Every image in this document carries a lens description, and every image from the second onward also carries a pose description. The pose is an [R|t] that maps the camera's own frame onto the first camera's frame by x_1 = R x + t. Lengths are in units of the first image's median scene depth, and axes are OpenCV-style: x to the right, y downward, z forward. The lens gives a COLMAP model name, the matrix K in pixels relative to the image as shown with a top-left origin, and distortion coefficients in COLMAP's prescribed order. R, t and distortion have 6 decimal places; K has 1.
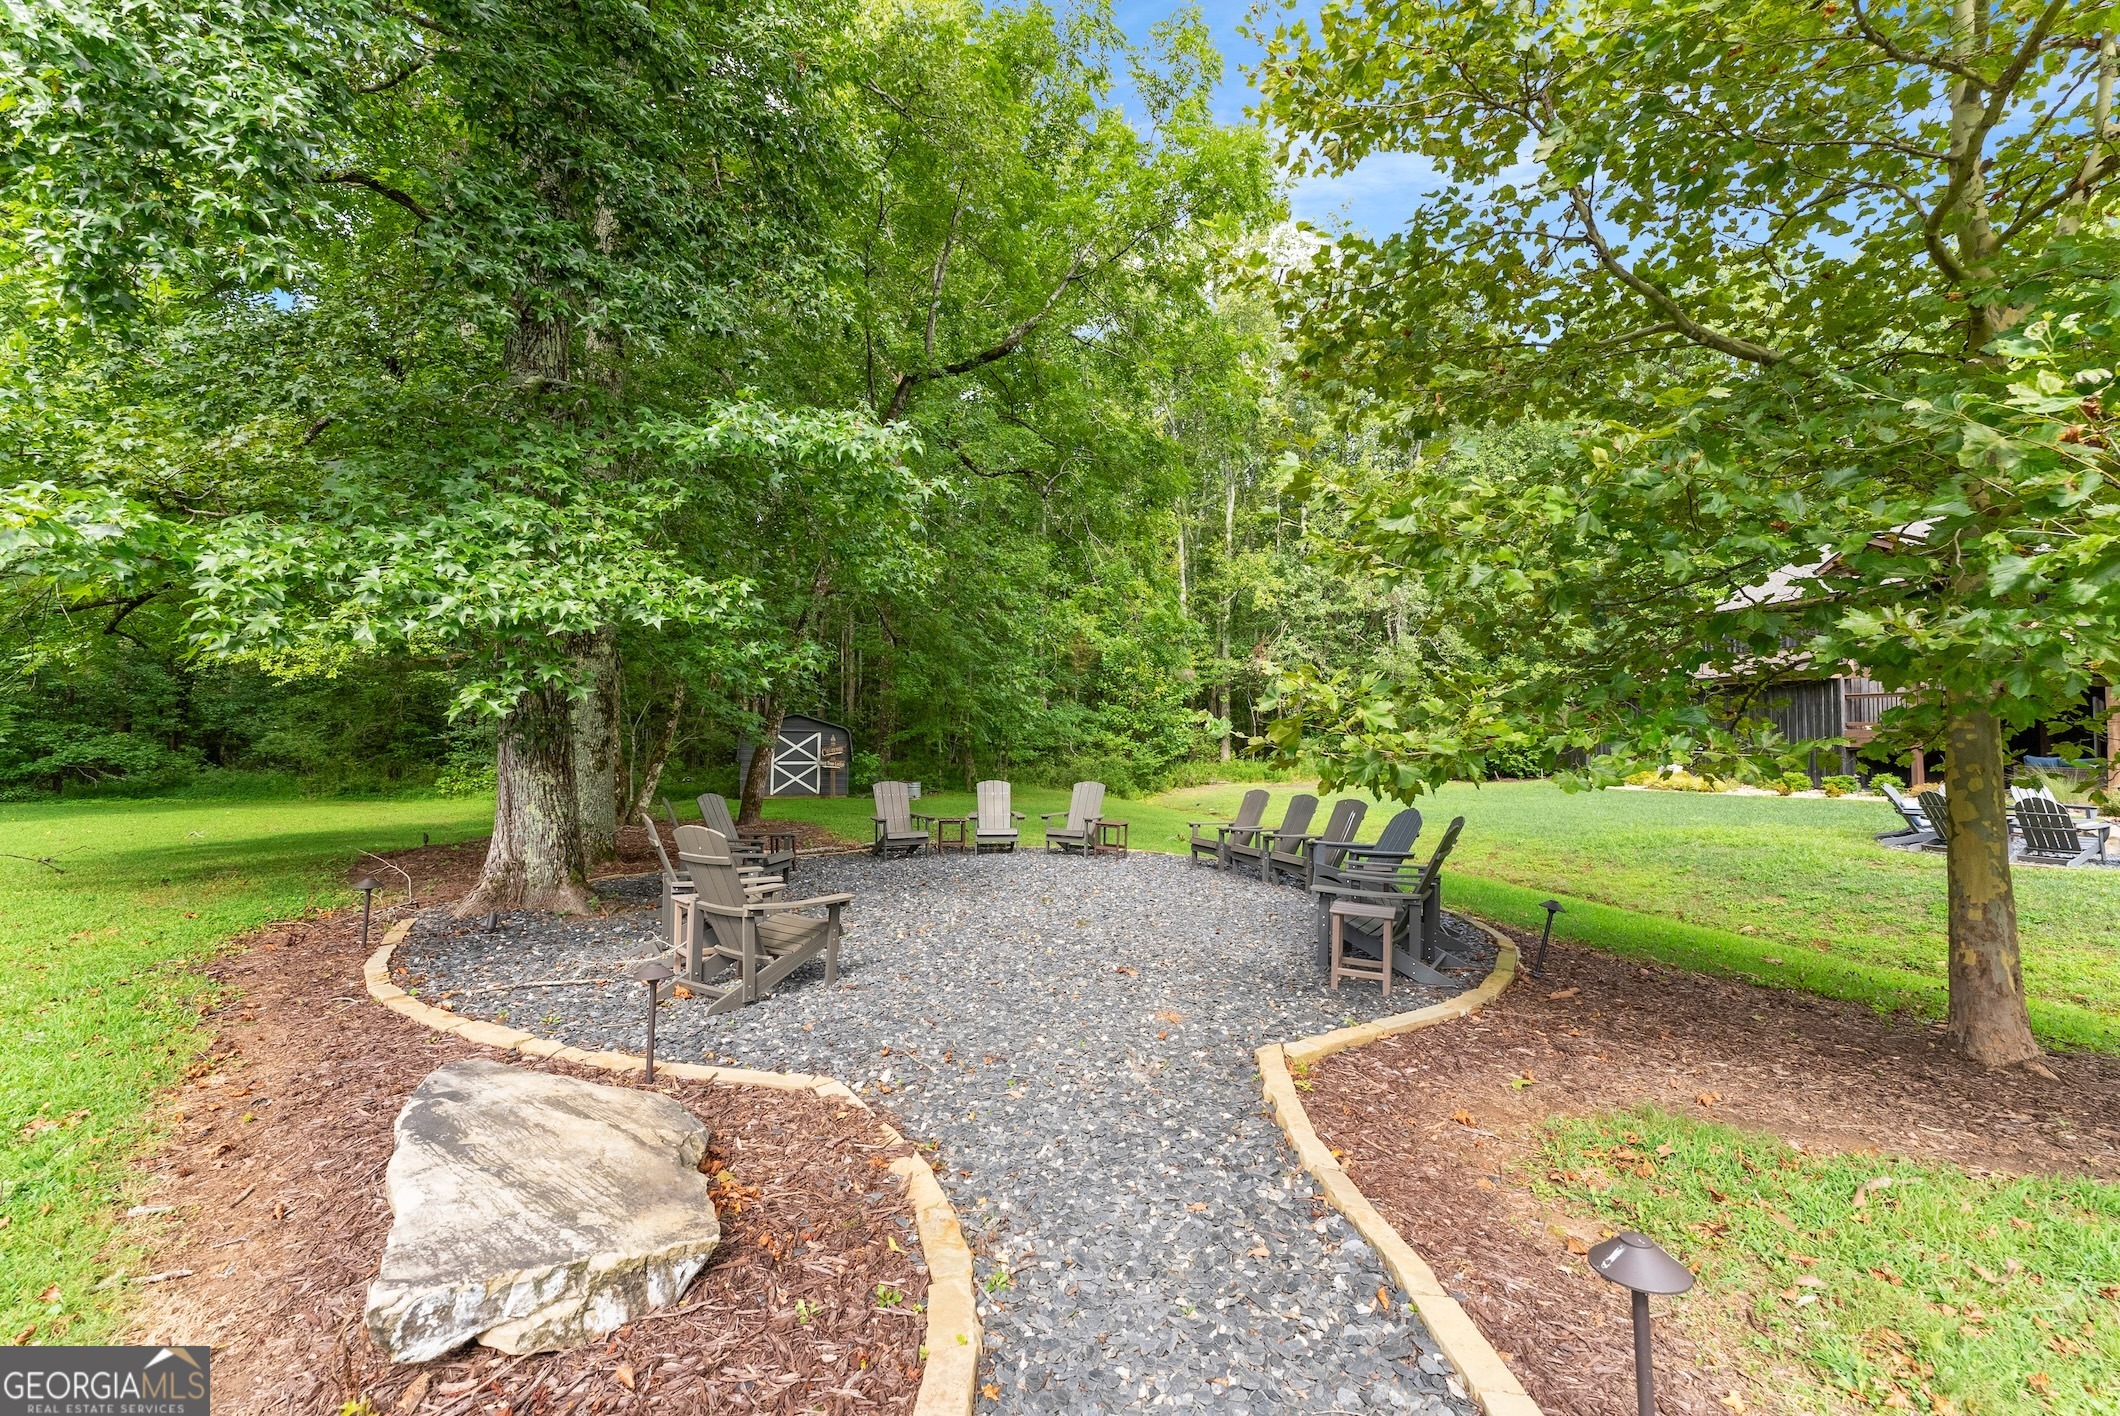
lens RADIAL K [[869.3, 0, 1063.7], [0, 869.3, 737.9], [0, 0, 1]] dist [0.002218, 0.000034]
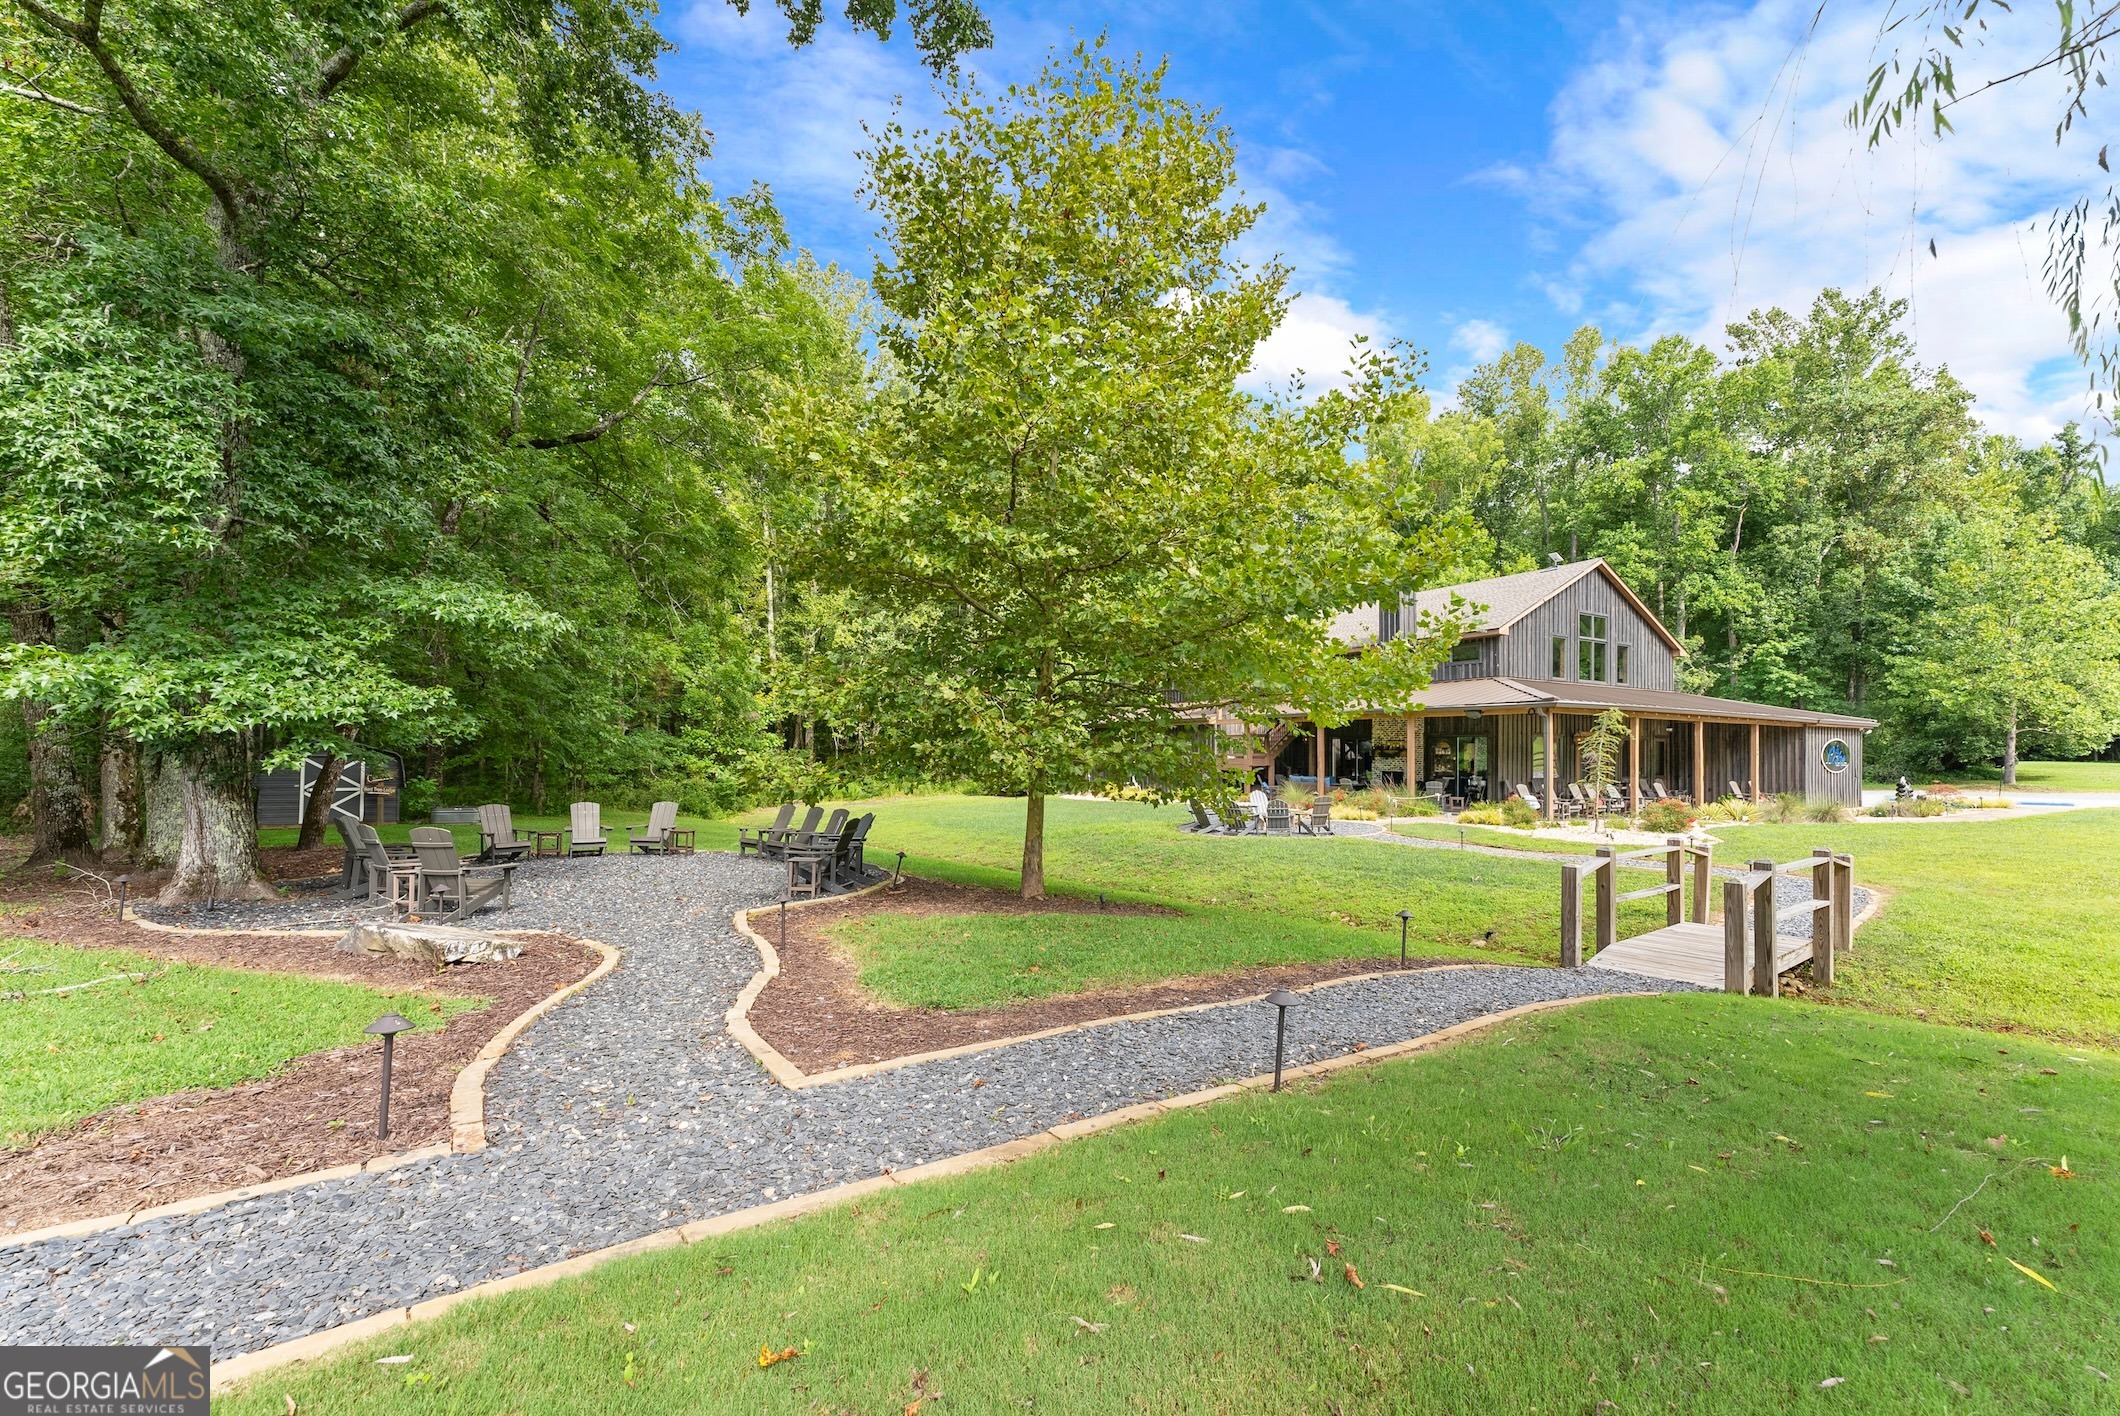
lens RADIAL K [[869.3, 0, 1063.7], [0, 869.3, 737.9], [0, 0, 1]] dist [0.002218, 0.000034]
pose [[0.900124, 0.012599, 0.435452, -0.004036], [-0.003137, 0.999743, -0.022442, -0.023805], [-0.435623, 0.018835, 0.899932, -0.568118]]
